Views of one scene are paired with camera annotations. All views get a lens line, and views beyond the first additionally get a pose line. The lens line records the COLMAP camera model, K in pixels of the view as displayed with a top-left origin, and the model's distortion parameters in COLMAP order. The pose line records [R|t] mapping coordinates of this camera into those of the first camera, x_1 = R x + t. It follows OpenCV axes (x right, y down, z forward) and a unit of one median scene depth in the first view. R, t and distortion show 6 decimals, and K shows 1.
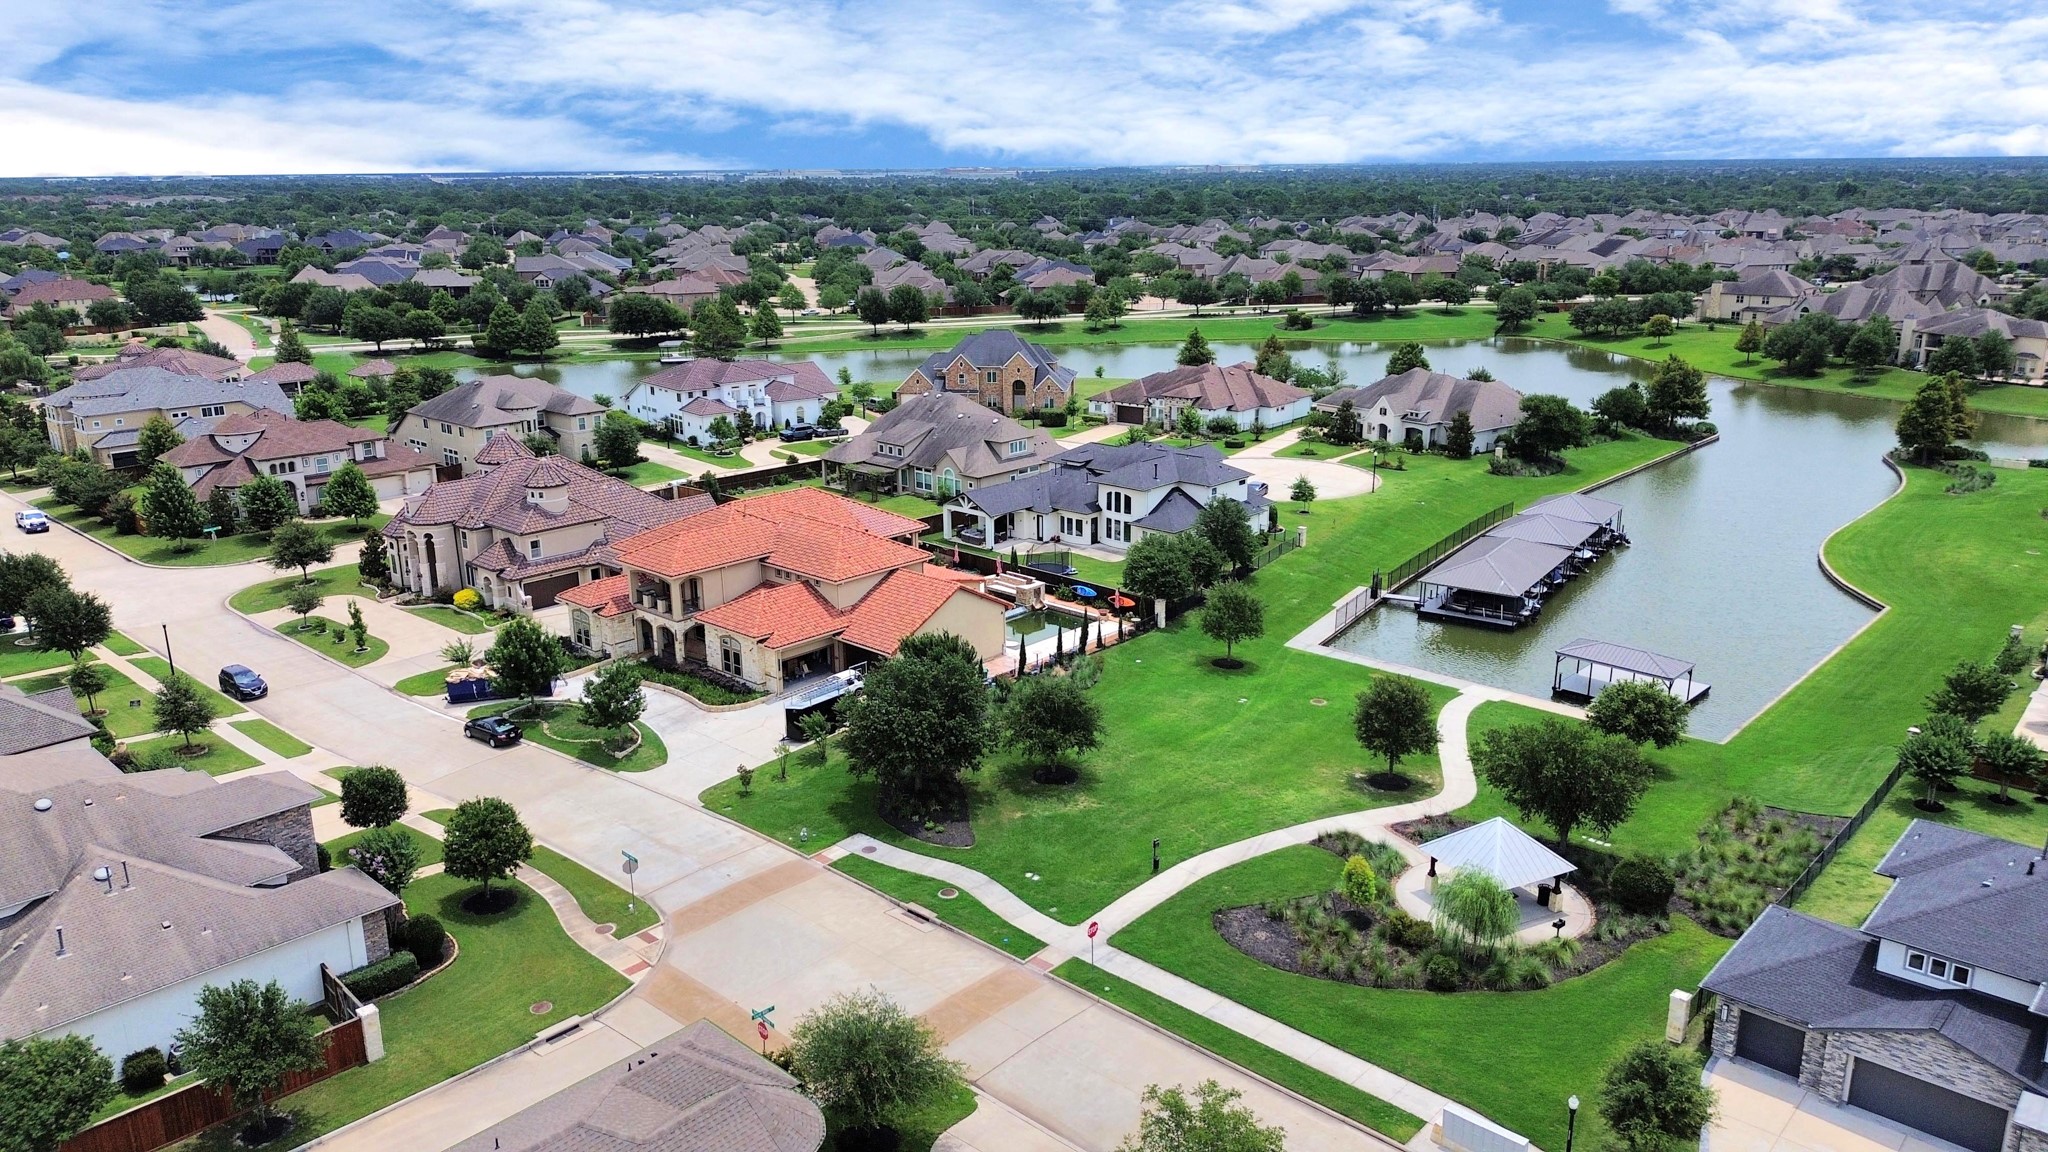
lens RADIAL K [[1451.8, 0, 1024.0], [0, 1451.8, 576.0], [0, 0, 1]] dist [0.074690, -0.084910]
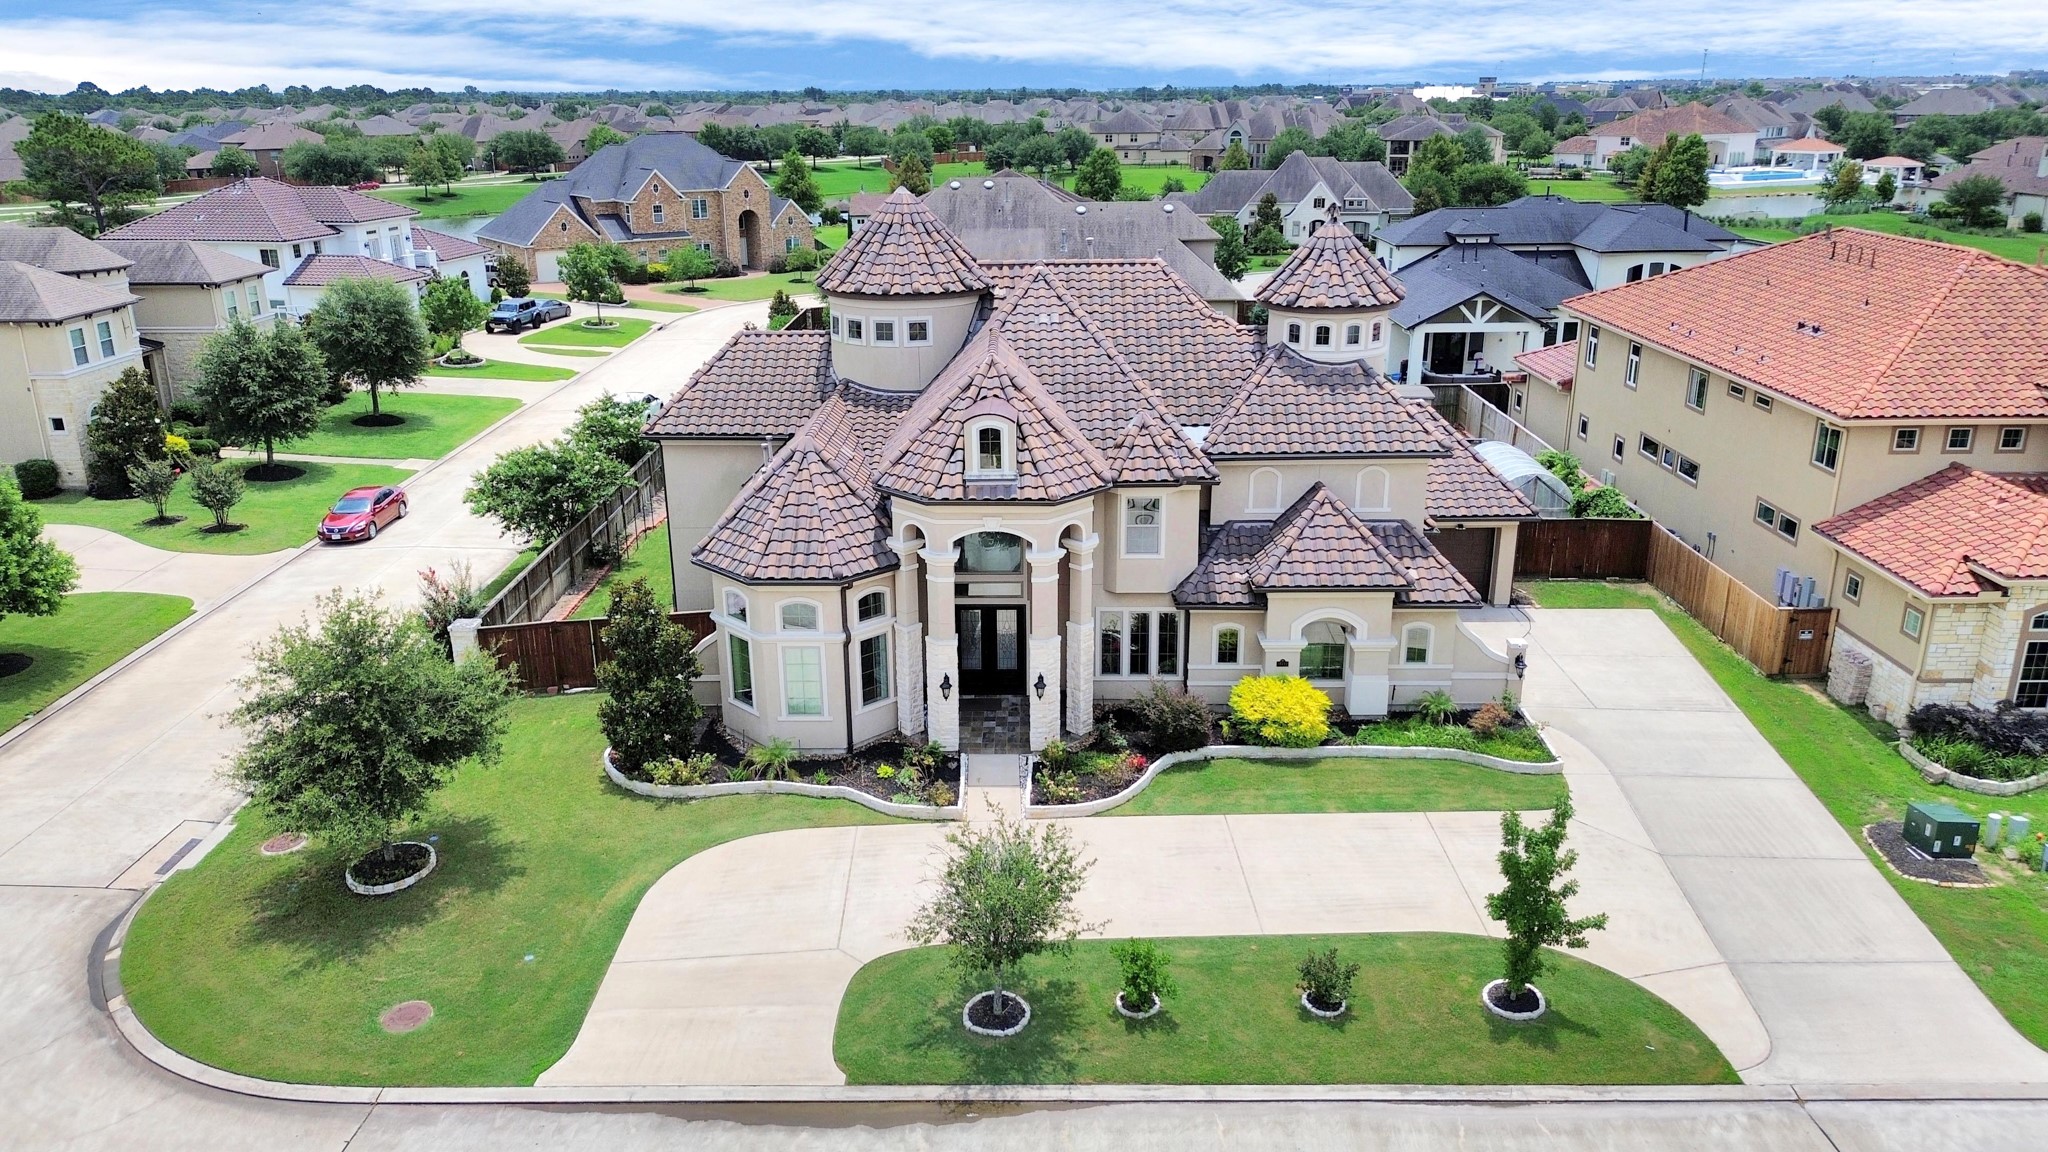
lens RADIAL K [[1451.8, 0, 1024.0], [0, 1451.8, 576.0], [0, 0, 1]] dist [0.074690, -0.084910]
pose [[0.736838, -0.211154, 0.642249, -0.563114], [0.186461, 0.976601, 0.107158, -0.048439], [-0.649848, 0.040797, 0.758969, 0.760372]]
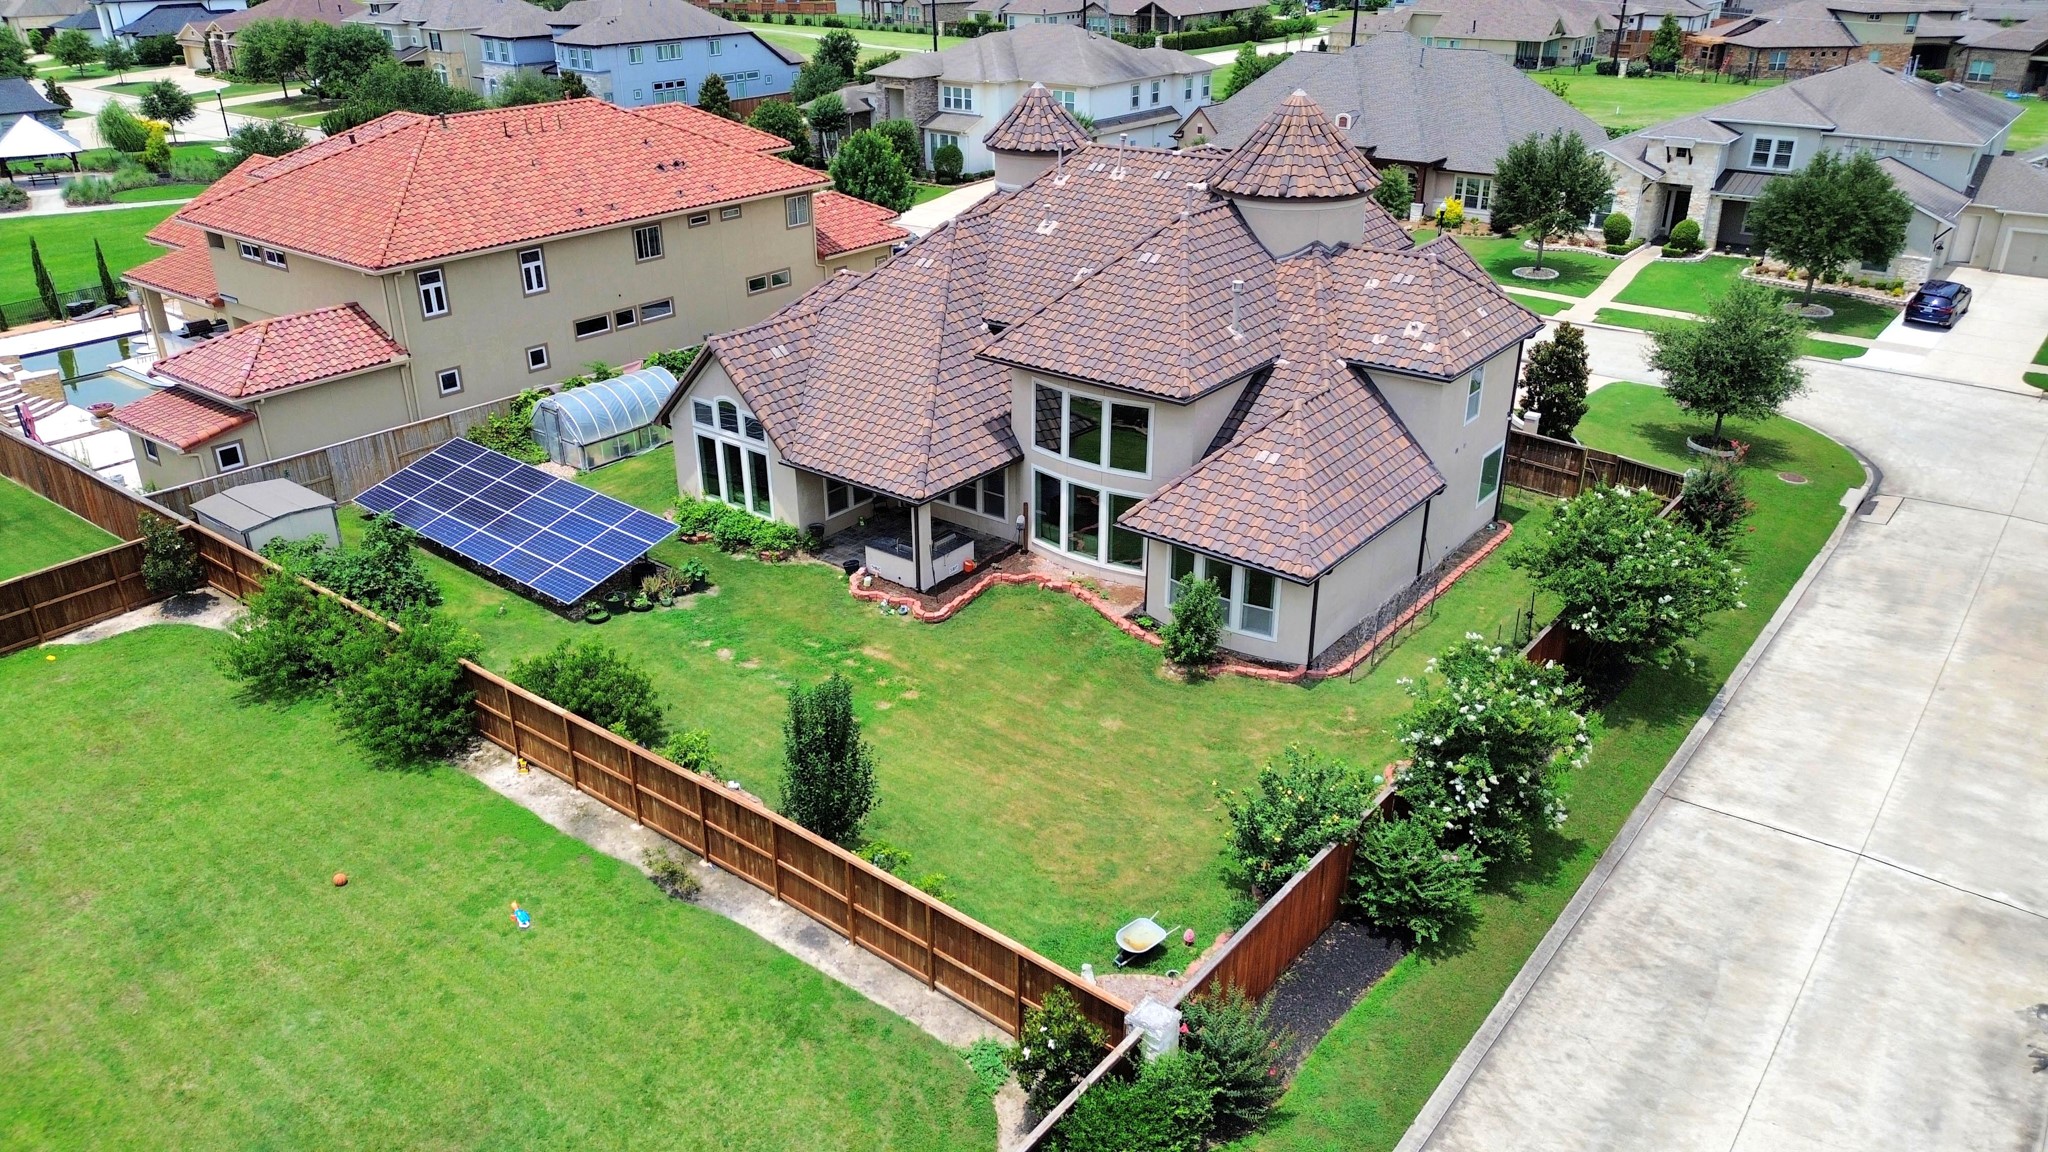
lens RADIAL K [[1451.8, 0, 1024.0], [0, 1451.8, 576.0], [0, 0, 1]] dist [0.074690, -0.084910]
pose [[-0.995712, 0.051637, -0.076755, -0.269495], [-0.010987, 0.757827, 0.652362, -0.233551], [0.091853, 0.650408, -0.754011, 1.329039]]
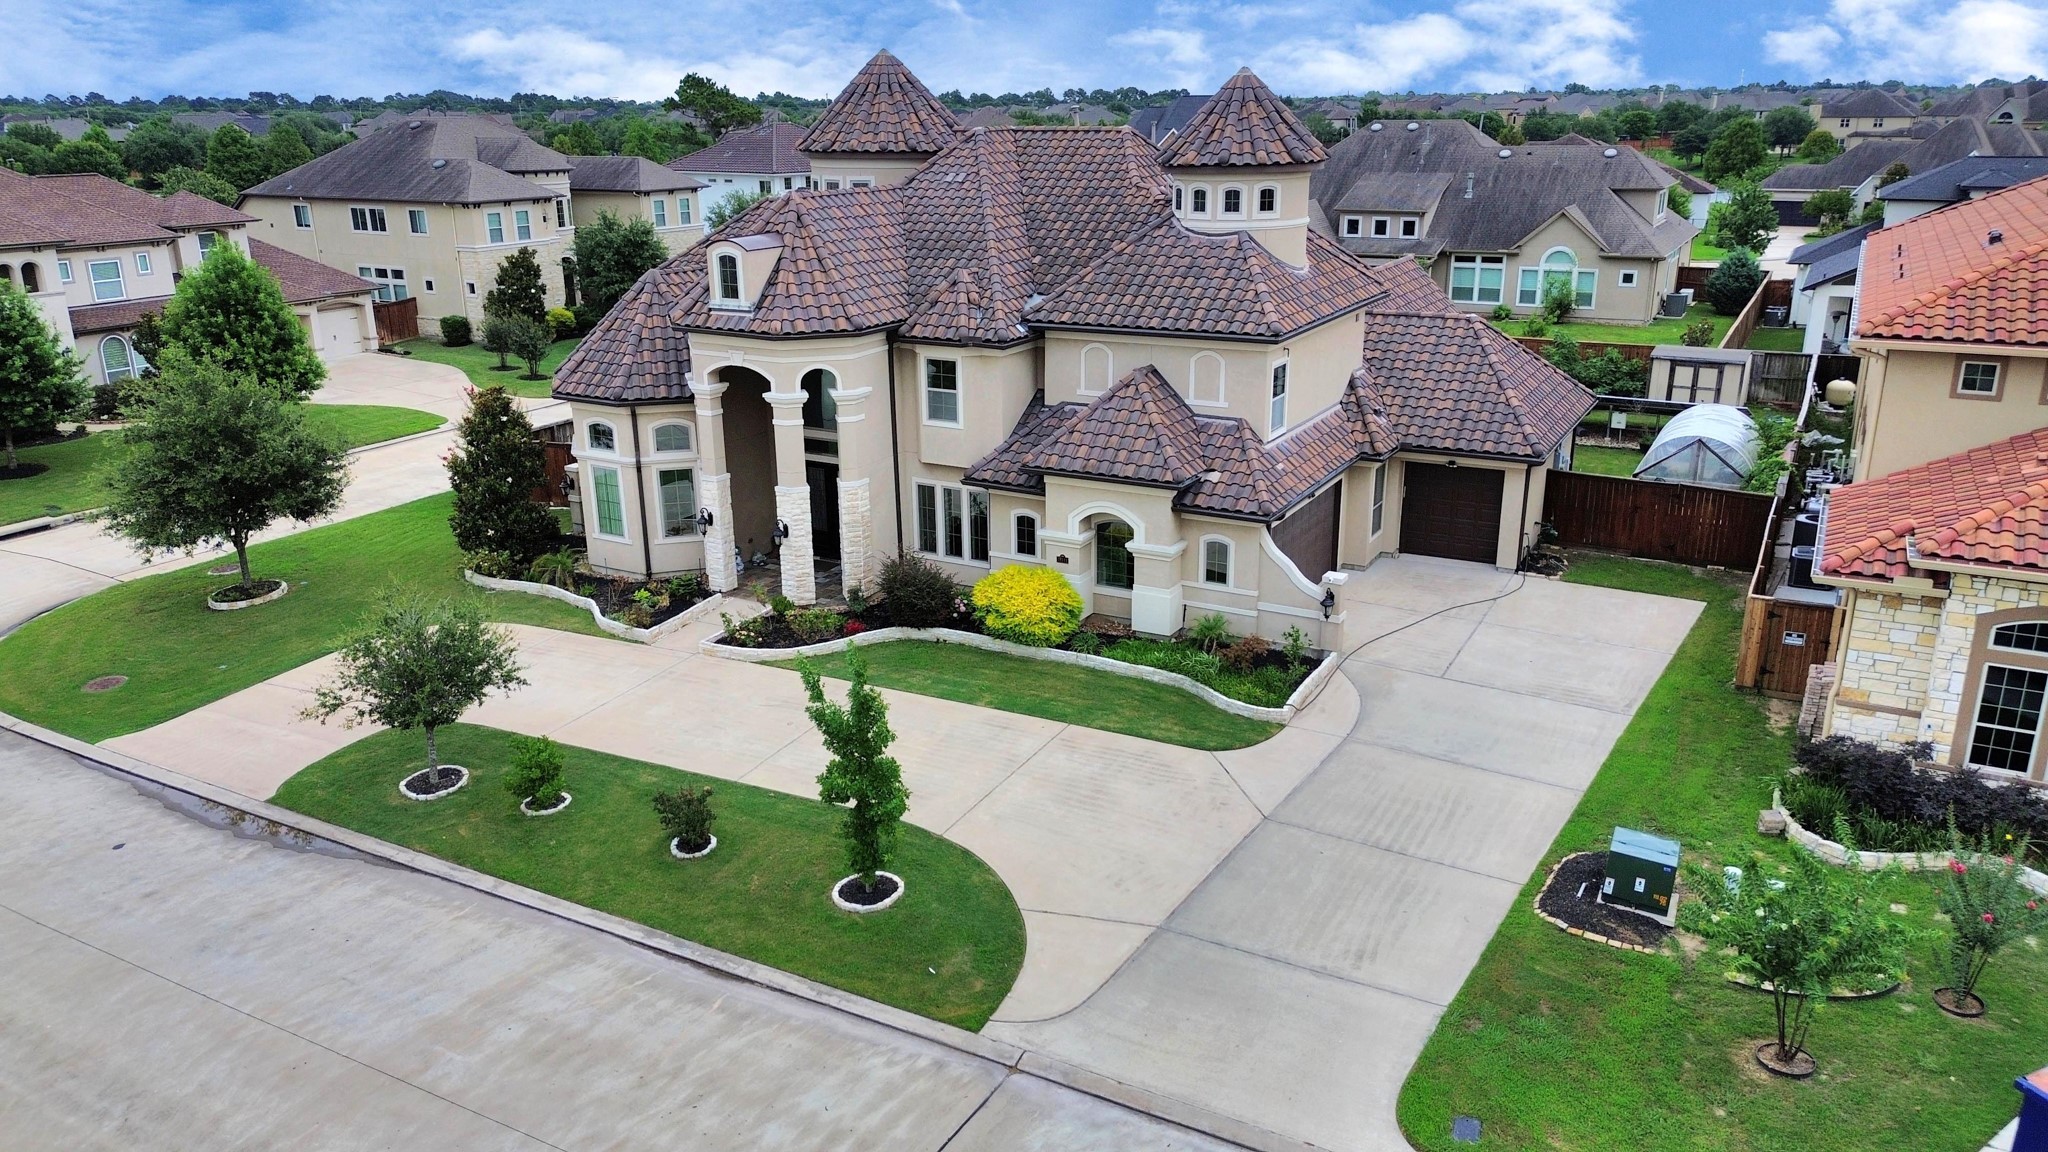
lens RADIAL K [[1451.8, 0, 1024.0], [0, 1451.8, 576.0], [0, 0, 1]] dist [0.074690, -0.084910]
pose [[0.970645, -0.076335, 0.228081, -0.412910], [0.068555, 0.996769, 0.041854, -0.000345], [-0.230539, -0.024989, 0.972742, 0.698982]]
